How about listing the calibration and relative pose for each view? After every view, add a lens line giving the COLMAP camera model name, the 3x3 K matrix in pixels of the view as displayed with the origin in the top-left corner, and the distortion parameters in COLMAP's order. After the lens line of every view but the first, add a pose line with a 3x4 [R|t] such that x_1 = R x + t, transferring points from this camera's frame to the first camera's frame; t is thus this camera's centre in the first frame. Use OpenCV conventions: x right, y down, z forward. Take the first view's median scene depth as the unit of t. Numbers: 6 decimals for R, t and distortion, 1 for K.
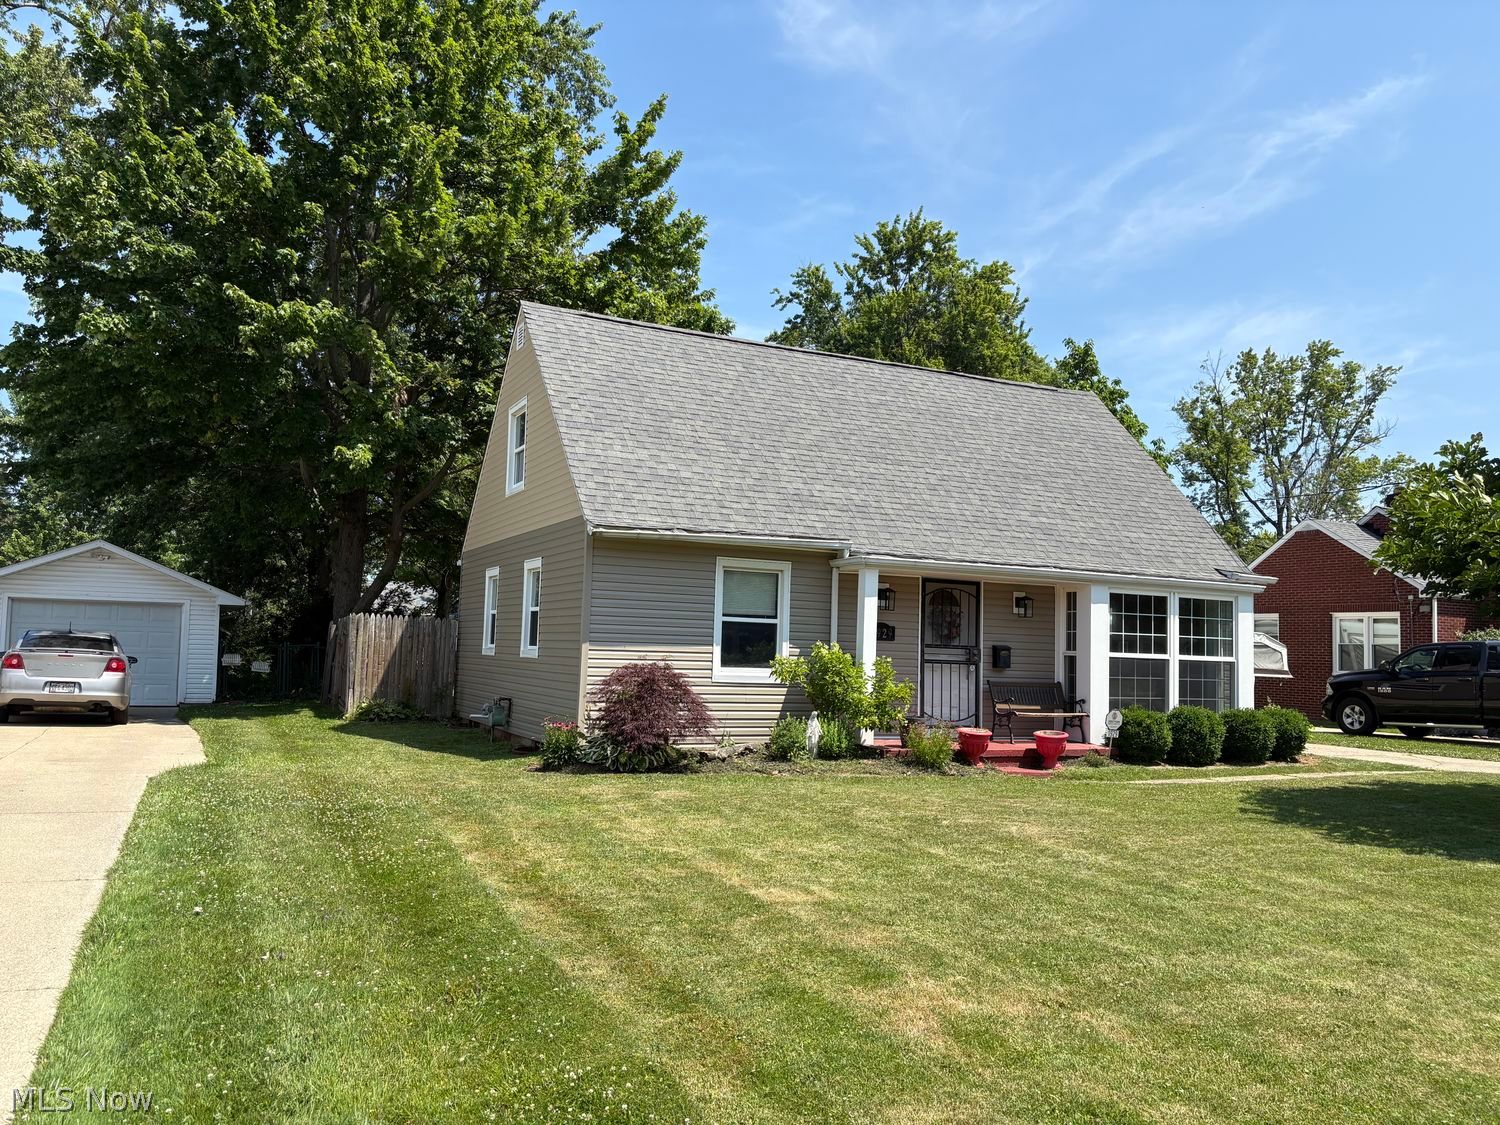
lens RADIAL K [[1128.2, 0, 750.0], [0, 1128.2, 562.5], [0, 0, 1]] dist [0.024259, -0.003367]
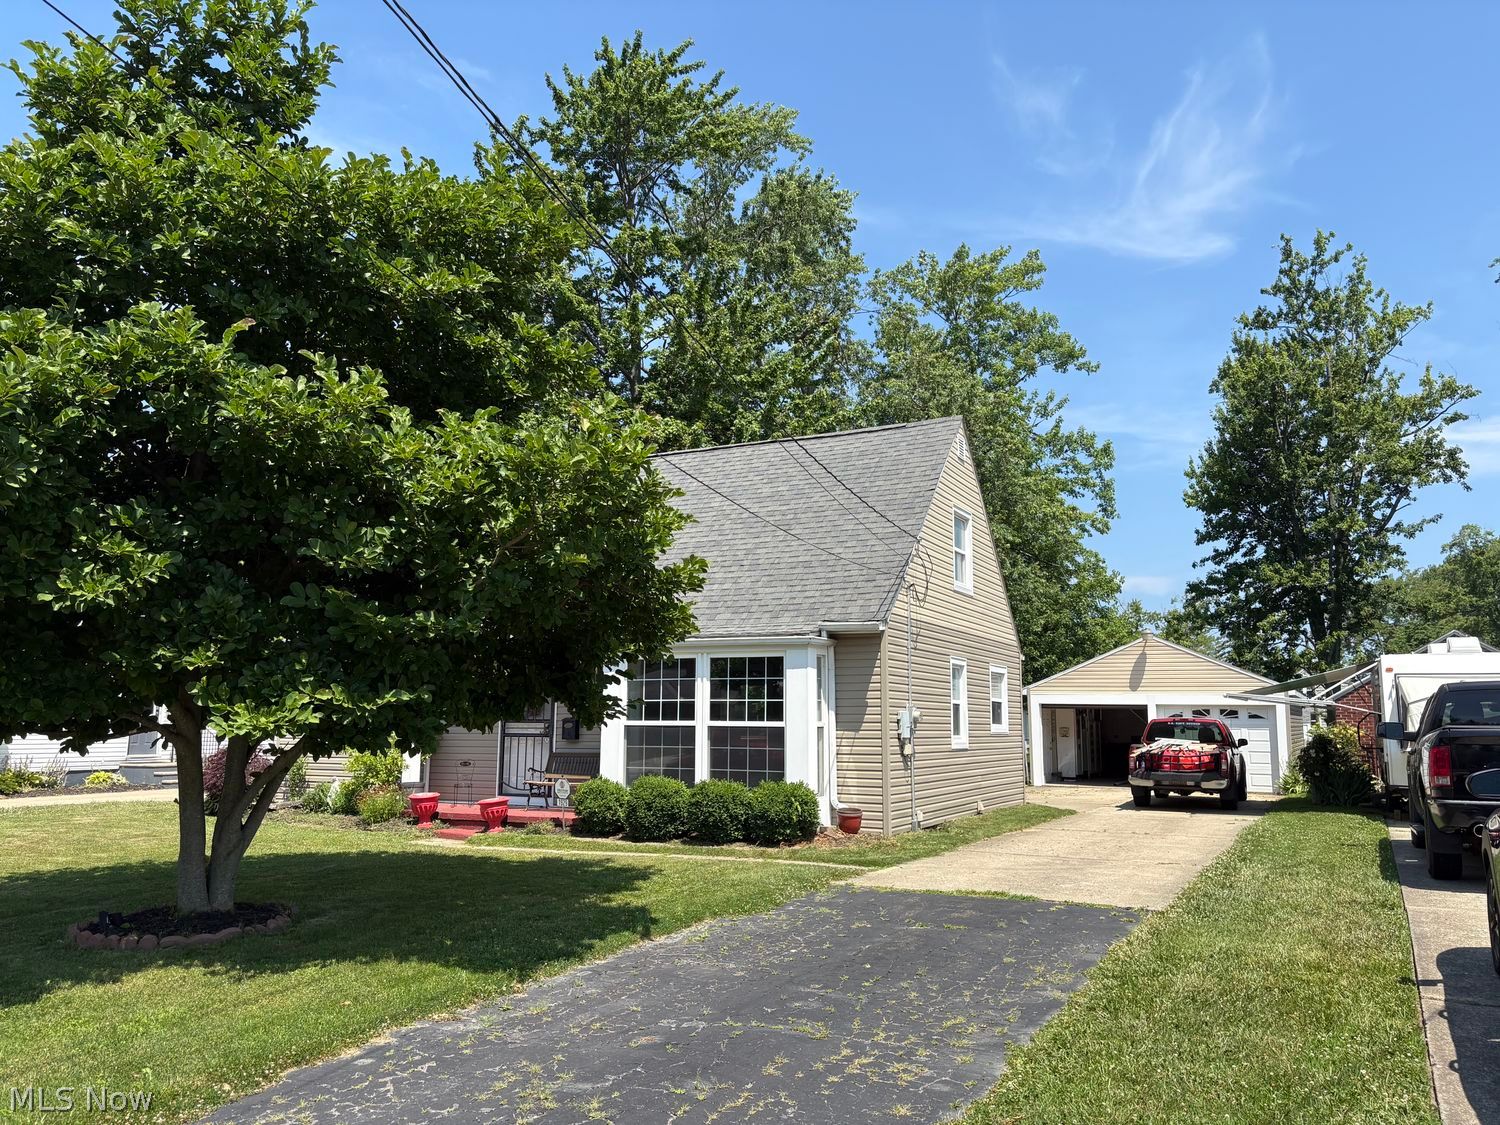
lens RADIAL K [[1128.2, 0, 750.0], [0, 1128.2, 562.5], [0, 0, 1]] dist [0.024259, -0.003367]
pose [[0.608178, -0.145337, -0.780382, 1.133511], [0.069188, 0.989060, -0.130280, 0.076609], [0.790780, 0.025240, 0.611580, 0.468889]]
